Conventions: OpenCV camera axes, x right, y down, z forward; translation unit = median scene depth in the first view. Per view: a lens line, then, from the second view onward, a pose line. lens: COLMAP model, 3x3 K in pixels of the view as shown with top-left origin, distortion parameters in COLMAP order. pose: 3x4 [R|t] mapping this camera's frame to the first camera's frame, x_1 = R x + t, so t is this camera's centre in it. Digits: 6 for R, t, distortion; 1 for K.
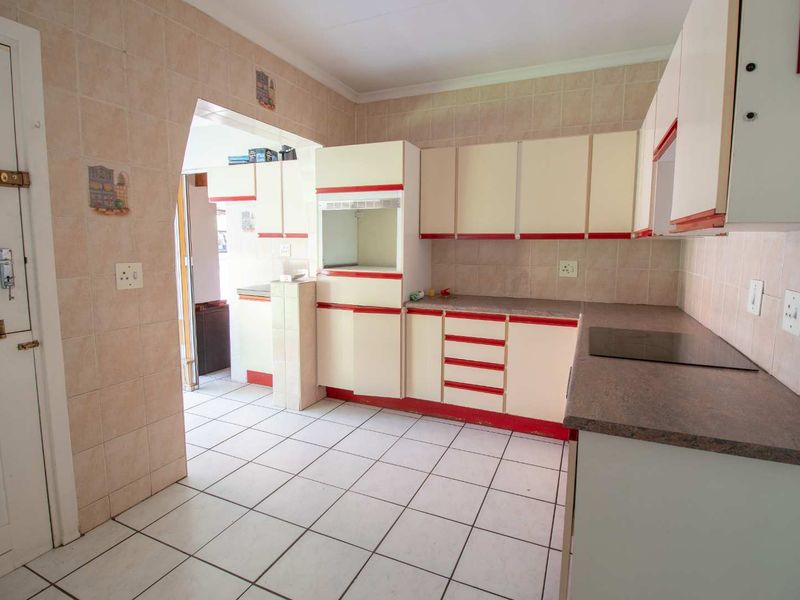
lens RADIAL K [[415.7, 0, 400.2], [0, 415.7, 303.2], [0, 0, 1]] dist [-0.003412, -0.001266]
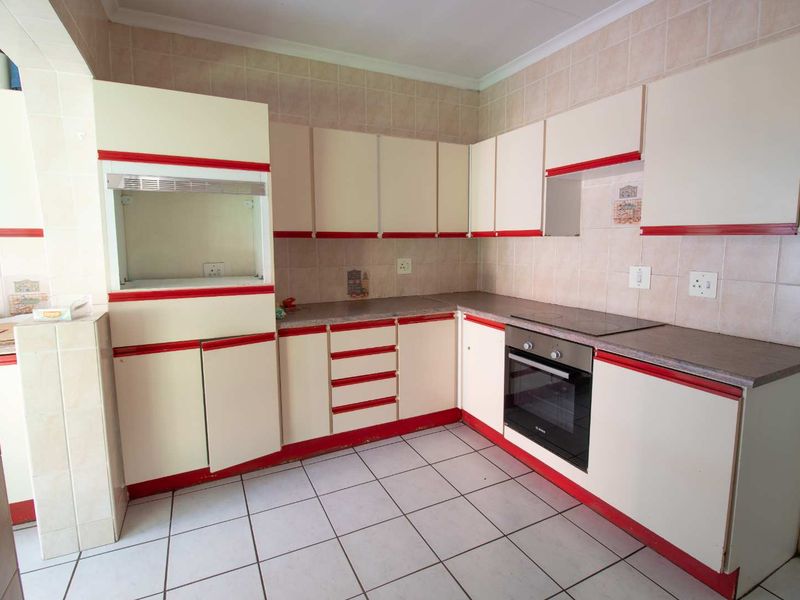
lens RADIAL K [[415.7, 0, 400.2], [0, 415.7, 303.2], [0, 0, 1]] dist [-0.003412, -0.001266]
pose [[0.631866, -0.122676, 0.765308, -0.427936], [0.121273, 0.990882, 0.058708, -0.055646], [-0.765531, 0.055715, 0.640982, 0.355362]]
